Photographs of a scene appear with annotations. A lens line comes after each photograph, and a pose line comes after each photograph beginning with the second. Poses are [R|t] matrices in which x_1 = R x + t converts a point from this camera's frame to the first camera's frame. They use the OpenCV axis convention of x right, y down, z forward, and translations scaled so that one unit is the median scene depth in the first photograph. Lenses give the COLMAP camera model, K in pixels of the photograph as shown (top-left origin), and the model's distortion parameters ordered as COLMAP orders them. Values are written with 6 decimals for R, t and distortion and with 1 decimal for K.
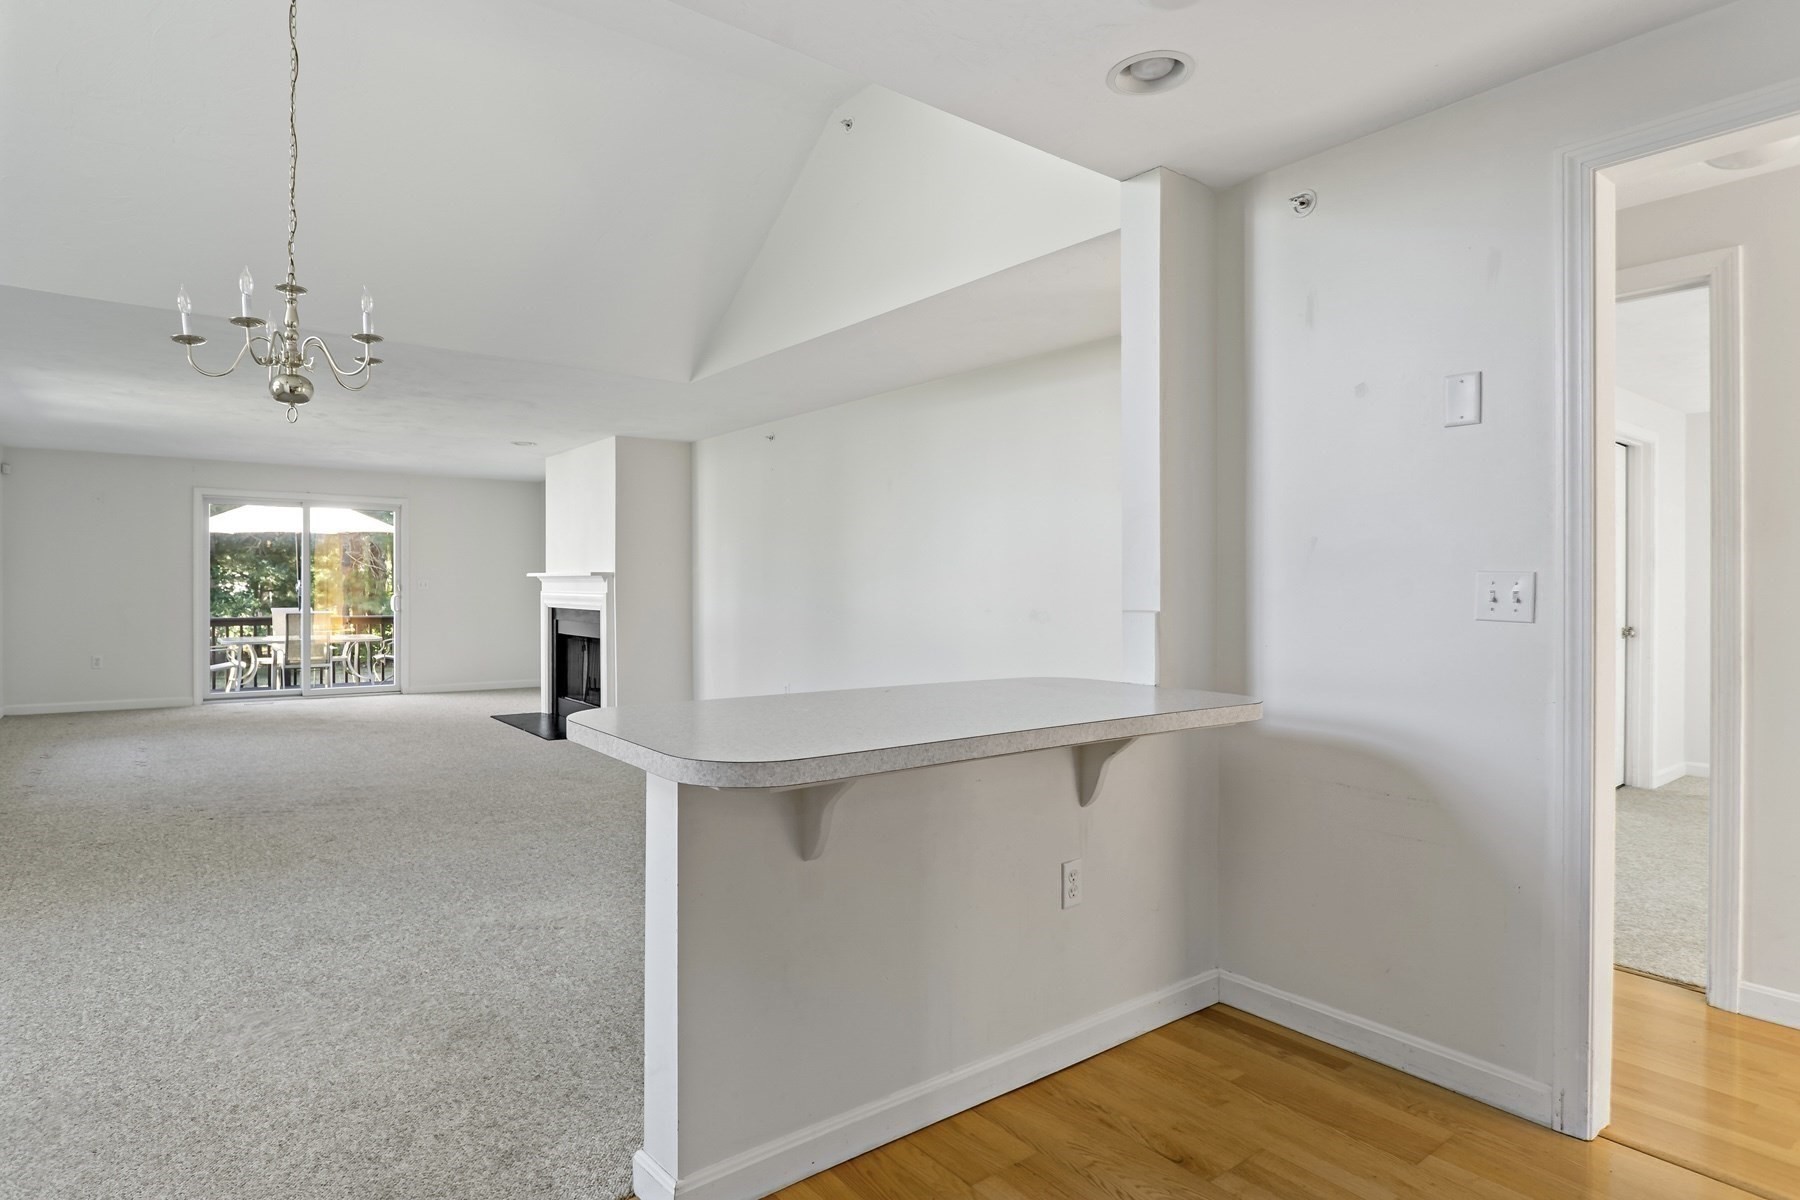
lens RADIAL K [[946.0, 0, 896.5], [0, 946.0, 581.5], [0, 0, 1]] dist [-0.005049, -0.000738]
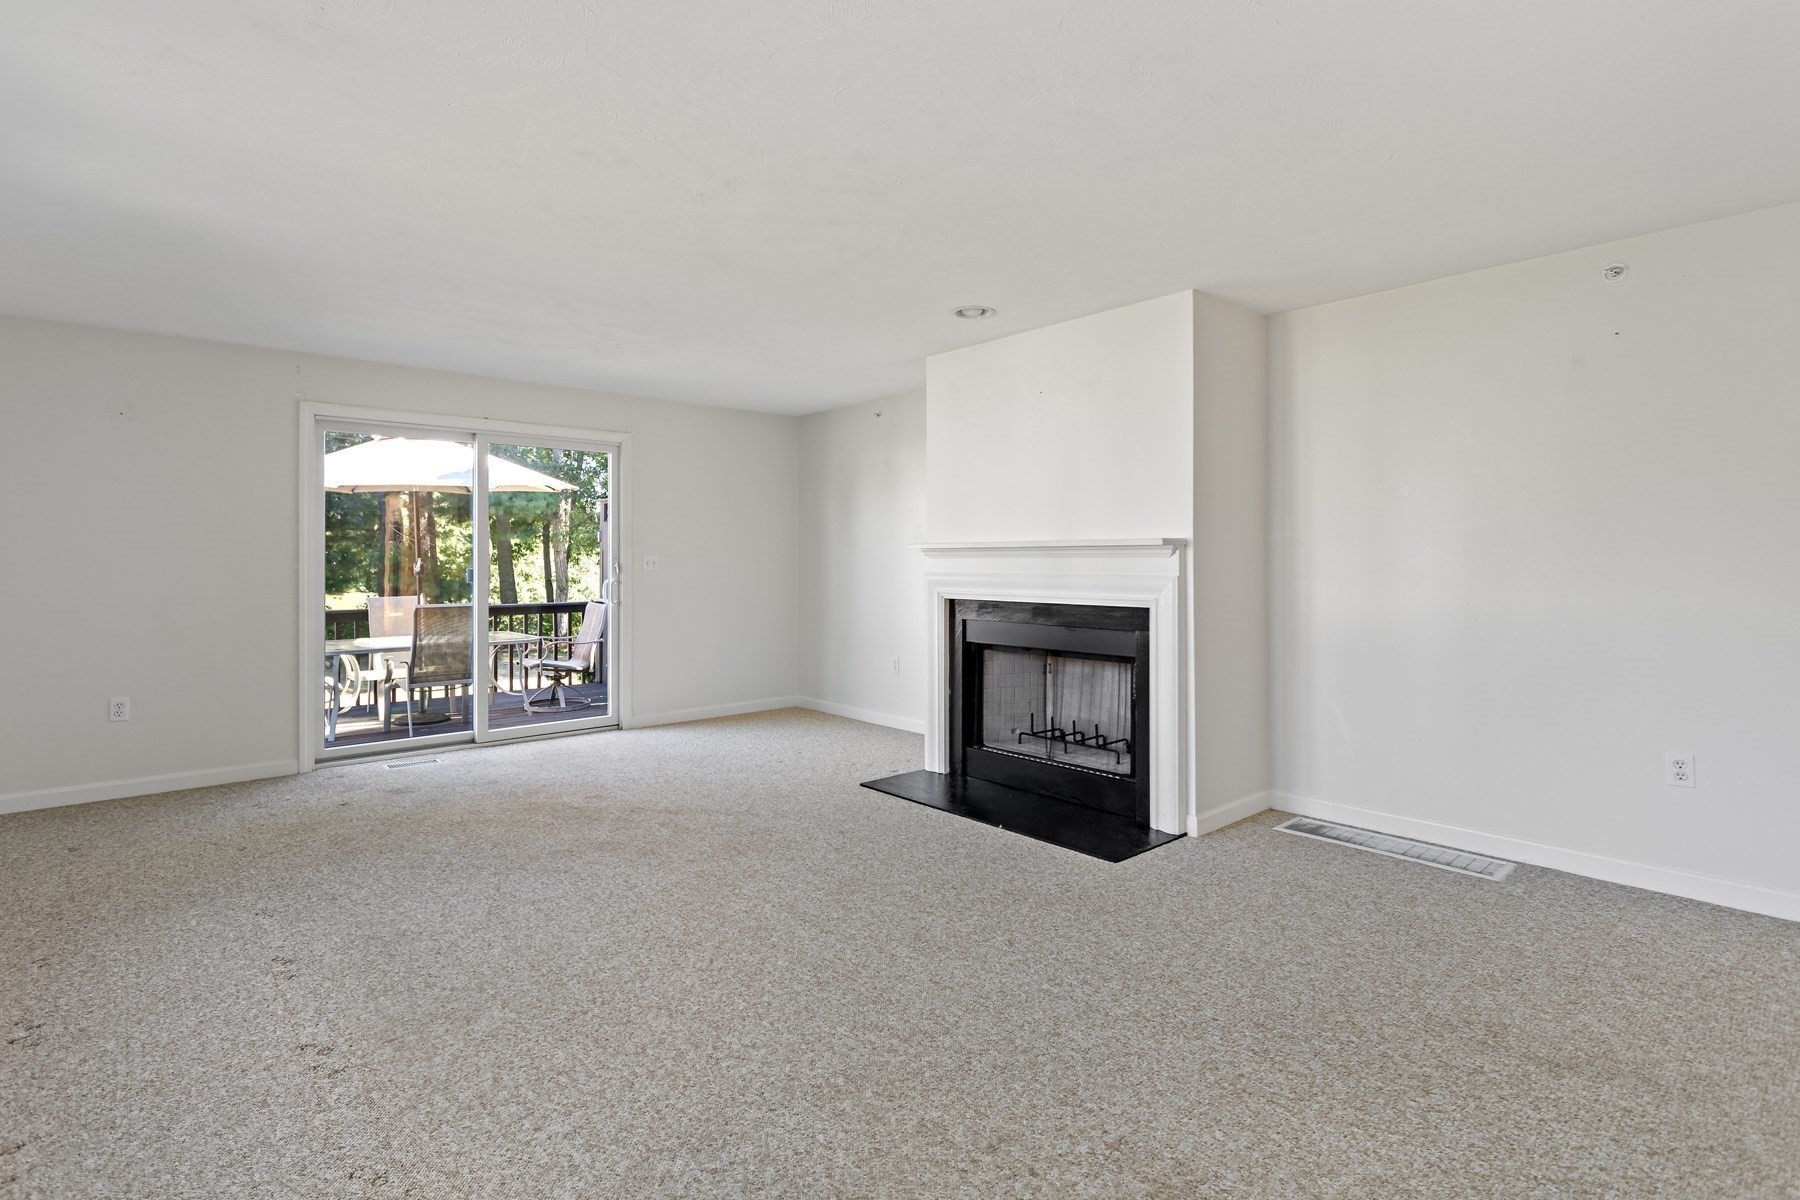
lens RADIAL K [[815.0, 0, 908.4], [0, 815.0, 557.7], [0, 0, 1]] dist [0.002716, 0.000177]
pose [[0.993512, -0.008917, 0.113379, -0.428338], [0.008737, 0.999960, 0.002076, -0.000783], [-0.113393, -0.001072, 0.993550, 0.454947]]
